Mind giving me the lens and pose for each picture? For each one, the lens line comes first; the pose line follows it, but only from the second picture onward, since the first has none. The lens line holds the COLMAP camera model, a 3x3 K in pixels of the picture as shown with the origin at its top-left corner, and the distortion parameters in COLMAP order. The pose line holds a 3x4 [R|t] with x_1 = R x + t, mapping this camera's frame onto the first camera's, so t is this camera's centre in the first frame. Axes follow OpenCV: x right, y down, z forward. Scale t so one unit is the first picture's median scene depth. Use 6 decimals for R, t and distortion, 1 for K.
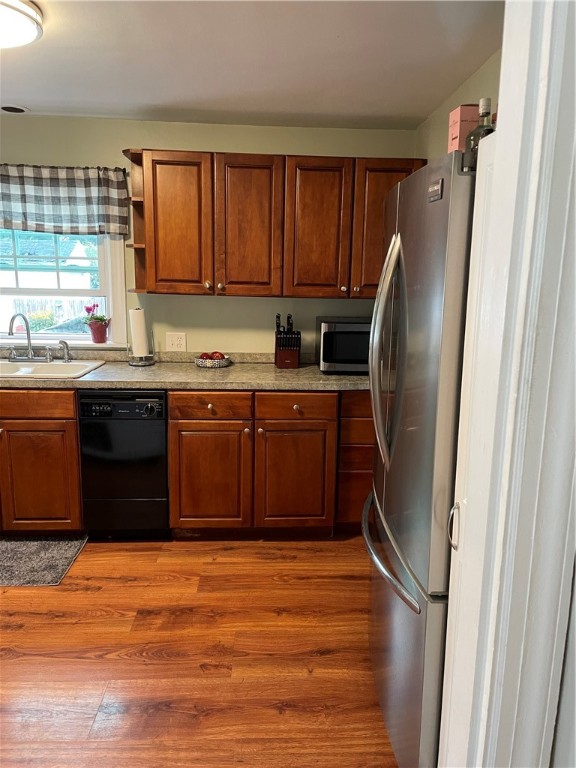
lens RADIAL K [[583.0, 0, 296.9], [0, 583.0, 386.4], [0, 0, 1]] dist [0.086835, -0.107678]
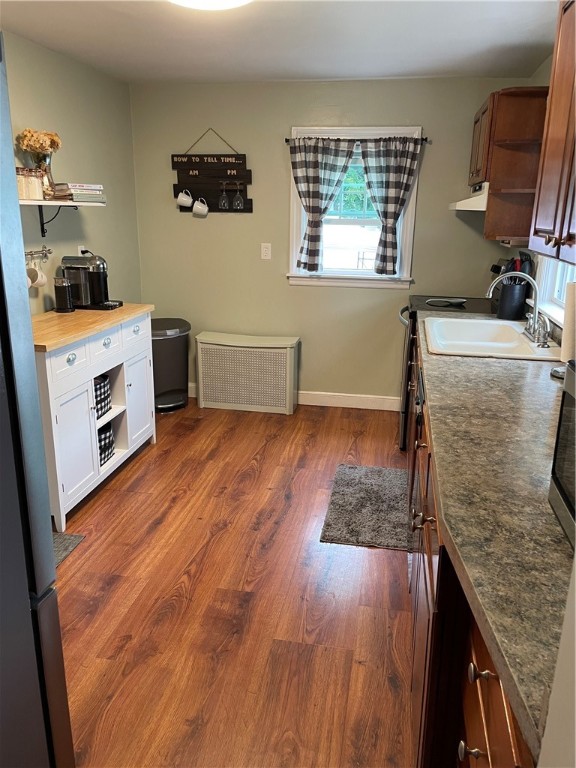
lens RADIAL K [[583.0, 0, 290.3], [0, 583.0, 379.1], [0, 0, 1]] dist [0.086835, -0.107678]
pose [[-0.228915, 0.249681, -0.940881, 0.399799], [-0.207949, 0.931692, 0.297836, -0.168759], [0.950976, 0.263835, -0.161358, 0.922903]]
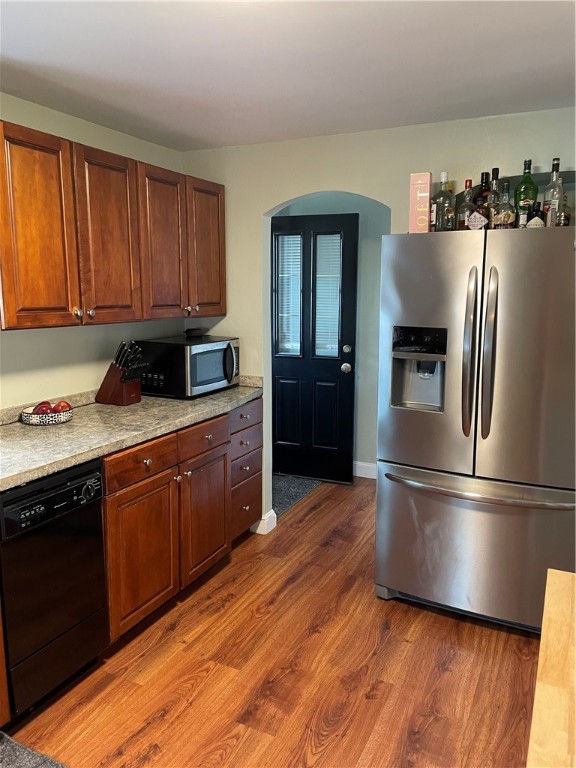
lens RADIAL K [[583.0, 0, 297.5], [0, 583.0, 376.9], [0, 0, 1]] dist [0.086835, -0.107678]
pose [[0.473608, -0.153620, 0.867235, -0.706916], [0.175403, 0.981398, 0.078052, -0.103888], [-0.863093, 0.115150, 0.491743, 0.400748]]
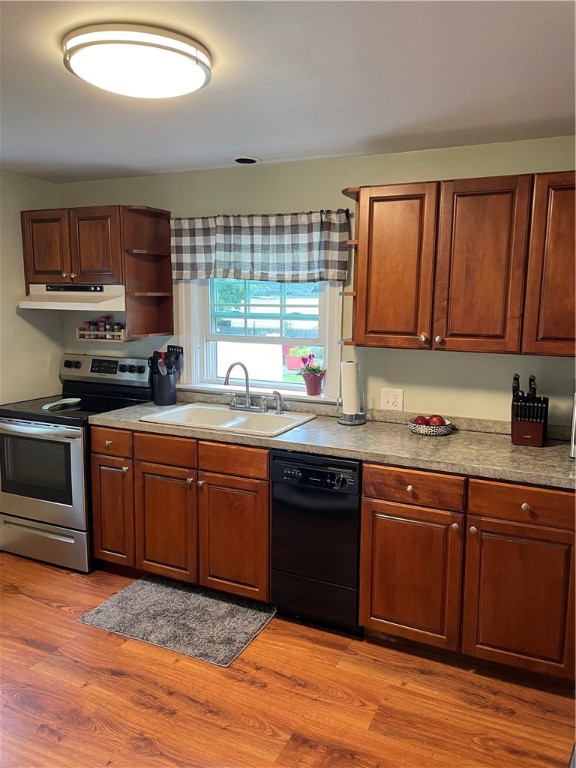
lens RADIAL K [[583.0, 0, 293.2], [0, 583.0, 377.1], [0, 0, 1]] dist [0.086835, -0.107678]
pose [[0.881503, 0.052081, -0.469297, 0.079267], [-0.080732, 0.995887, -0.041124, -0.070294], [0.465225, 0.074138, 0.882082, 0.189925]]
